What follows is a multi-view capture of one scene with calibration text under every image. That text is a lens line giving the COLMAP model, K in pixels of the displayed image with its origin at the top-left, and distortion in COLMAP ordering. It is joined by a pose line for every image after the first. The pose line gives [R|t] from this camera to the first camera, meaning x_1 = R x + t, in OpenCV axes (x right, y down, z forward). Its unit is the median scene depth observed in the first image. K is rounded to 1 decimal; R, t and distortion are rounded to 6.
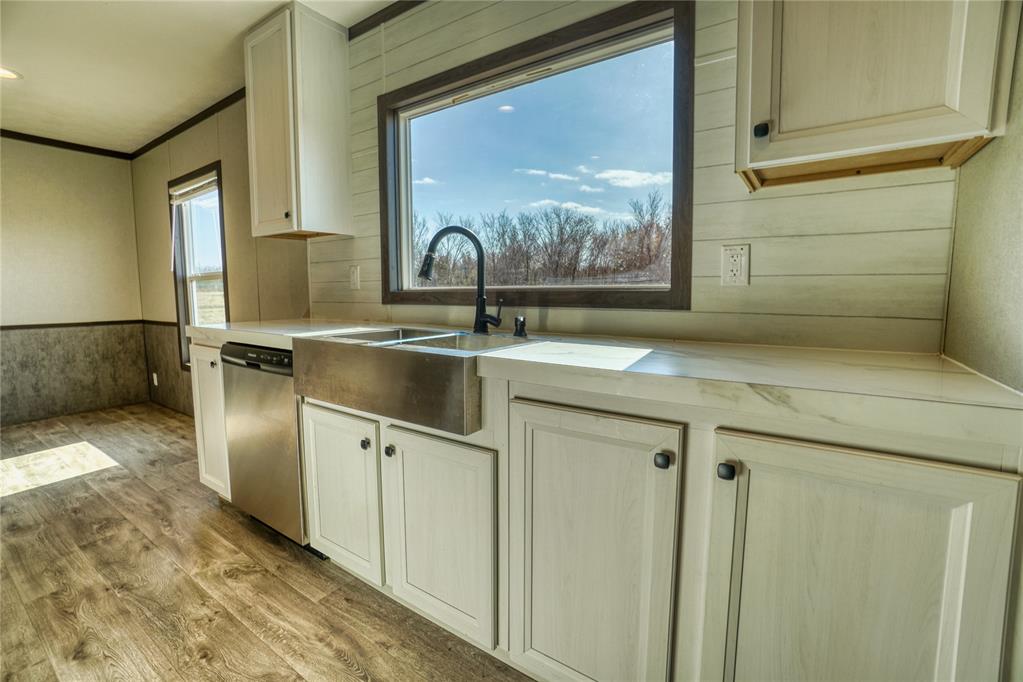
lens RADIAL K [[452.1, 0, 505.1], [0, 452.1, 332.9], [0, 0, 1]] dist [-0.063361, 0.023237]
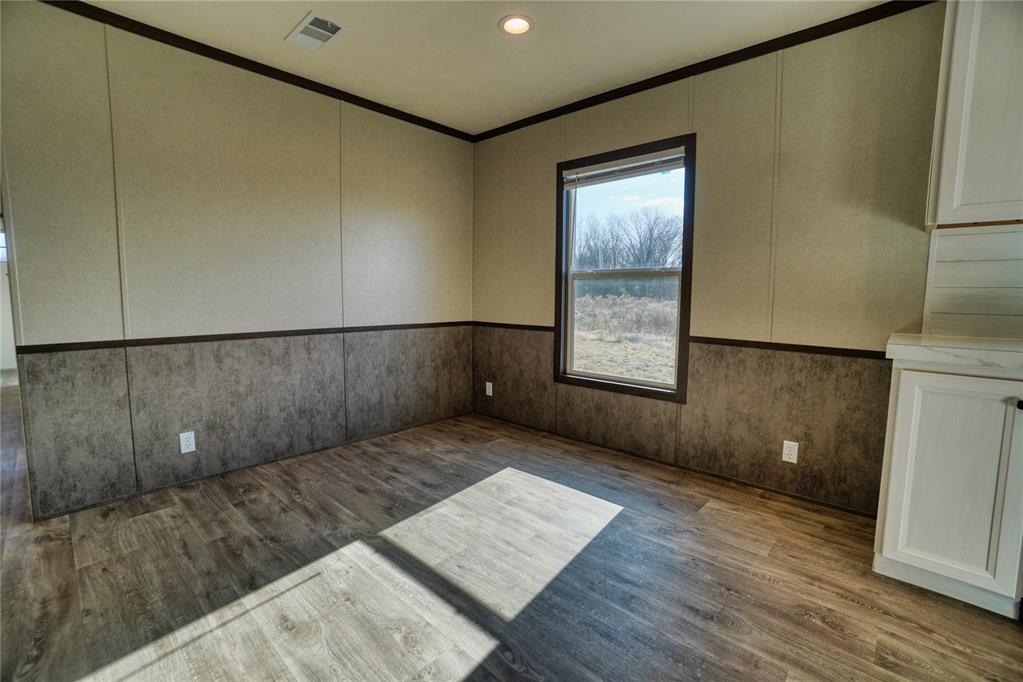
lens RADIAL K [[452.1, 0, 505.1], [0, 452.1, 332.9], [0, 0, 1]] dist [-0.063361, 0.023237]
pose [[0.989302, 0.029784, -0.142811, -1.154806], [-0.030090, 0.999547, 0.000012, -0.014376], [0.142746, 0.004285, 0.989750, 0.177663]]
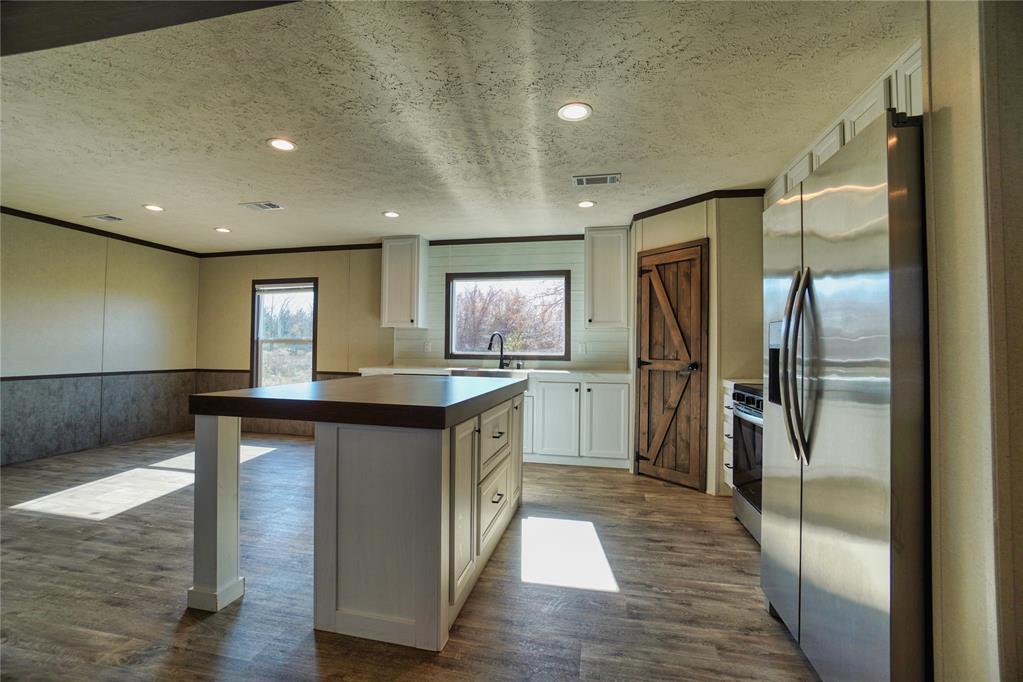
lens RADIAL K [[452.1, 0, 505.1], [0, 452.1, 332.9], [0, 0, 1]] dist [-0.063361, 0.023237]
pose [[0.923006, 0.027447, 0.383806, -0.846946], [0.021624, 0.992176, -0.122958, 0.092475], [-0.384178, 0.121790, 0.915191, -1.227380]]
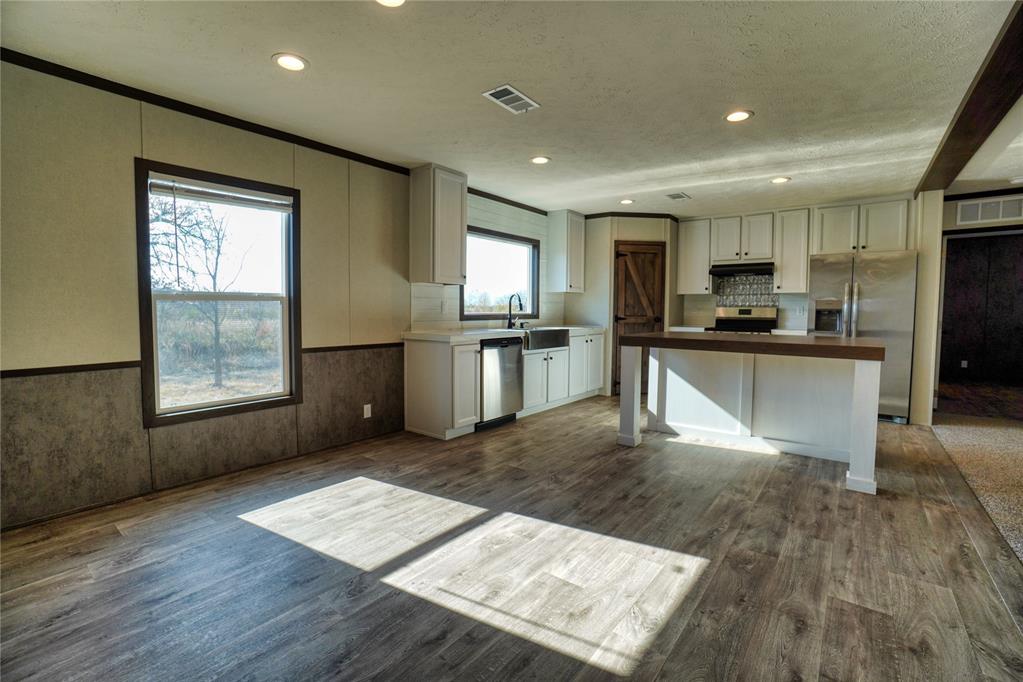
lens RADIAL K [[452.1, 0, 505.1], [0, 452.1, 332.9], [0, 0, 1]] dist [-0.063361, 0.023237]
pose [[0.070834, -0.047191, 0.996371, -2.237373], [0.087220, 0.995347, 0.040942, -0.072382], [-0.993668, 0.084004, 0.074620, 0.612387]]
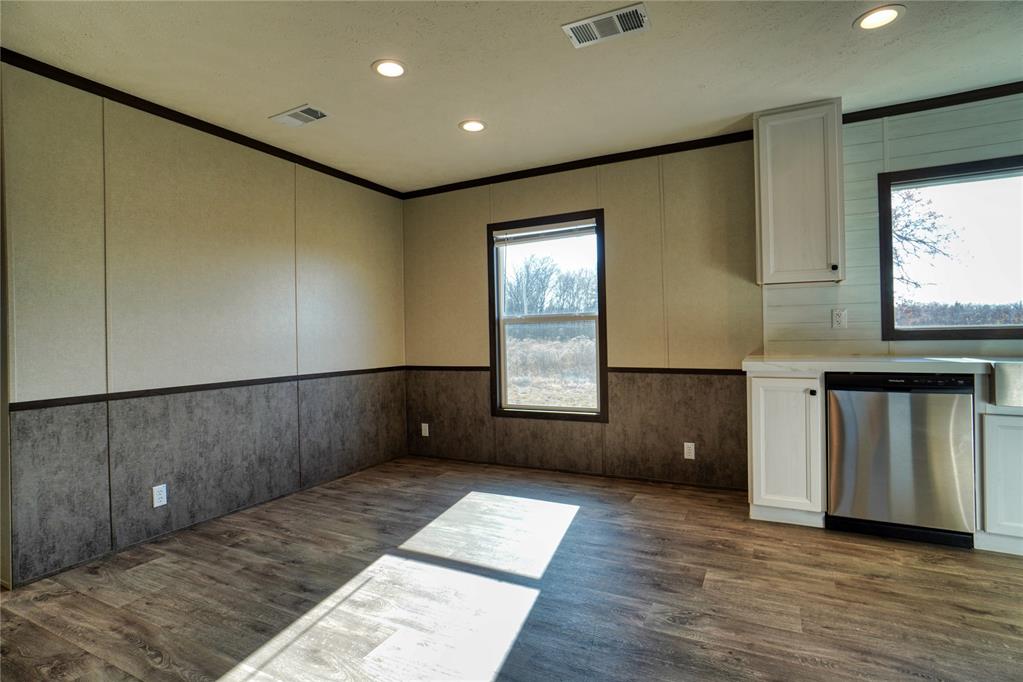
lens RADIAL K [[513.6, 0, 505.1], [0, 513.6, 332.5], [0, 0, 1]] dist [-0.048632, 0.026876]
pose [[0.992512, -0.012252, 0.121532, -1.372426], [0.024223, 0.994939, -0.097521, 0.020526], [-0.119722, 0.099735, 0.987785, -0.204396]]
